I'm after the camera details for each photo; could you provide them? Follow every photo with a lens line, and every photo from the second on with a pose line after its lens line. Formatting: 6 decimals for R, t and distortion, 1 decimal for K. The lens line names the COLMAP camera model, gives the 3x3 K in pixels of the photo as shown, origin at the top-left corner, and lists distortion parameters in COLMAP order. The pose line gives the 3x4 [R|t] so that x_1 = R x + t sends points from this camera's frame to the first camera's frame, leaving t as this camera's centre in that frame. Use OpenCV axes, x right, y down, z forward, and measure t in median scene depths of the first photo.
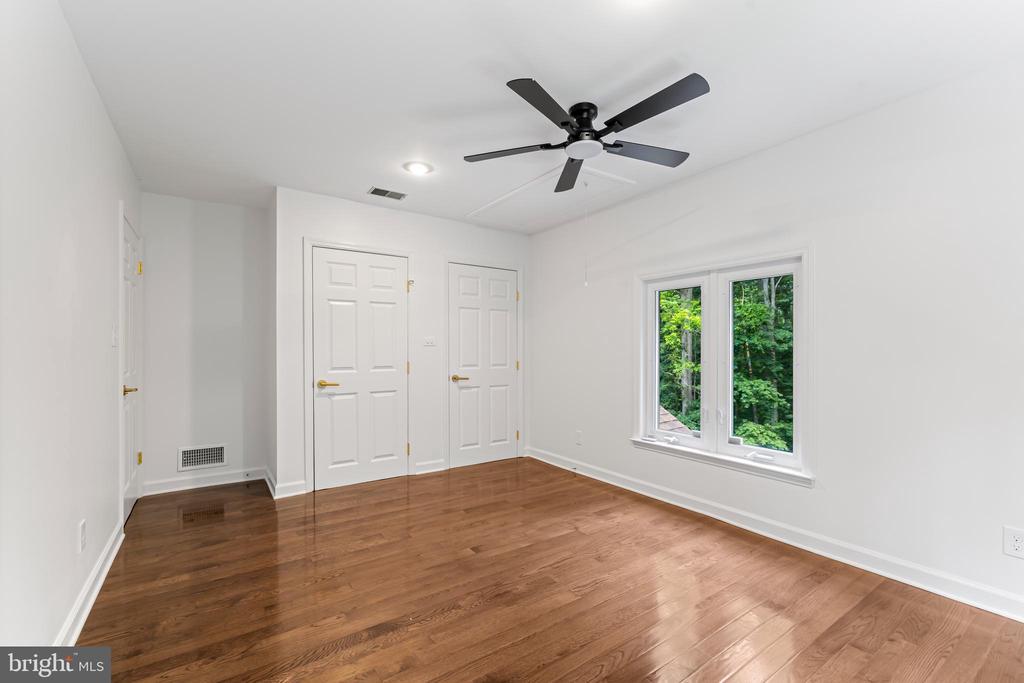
lens RADIAL K [[445.3, 0, 512.7], [0, 445.3, 348.1], [0, 0, 1]] dist [-0.000119, -0.000055]
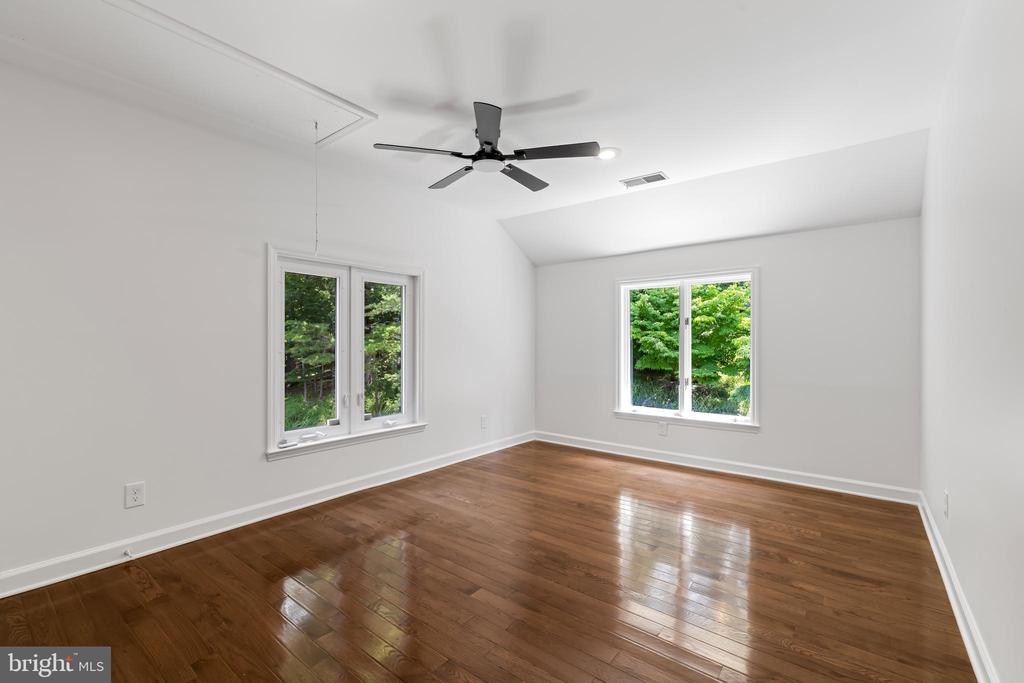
lens RADIAL K [[445.3, 0, 510.7], [0, 445.3, 340.4], [0, 0, 1]] dist [-0.000119, -0.000055]
pose [[-0.302954, -0.004295, 0.952996, -0.706537], [-0.015487, 0.999880, -0.000417, -0.000910], [-0.952879, -0.014886, -0.302984, 0.960861]]
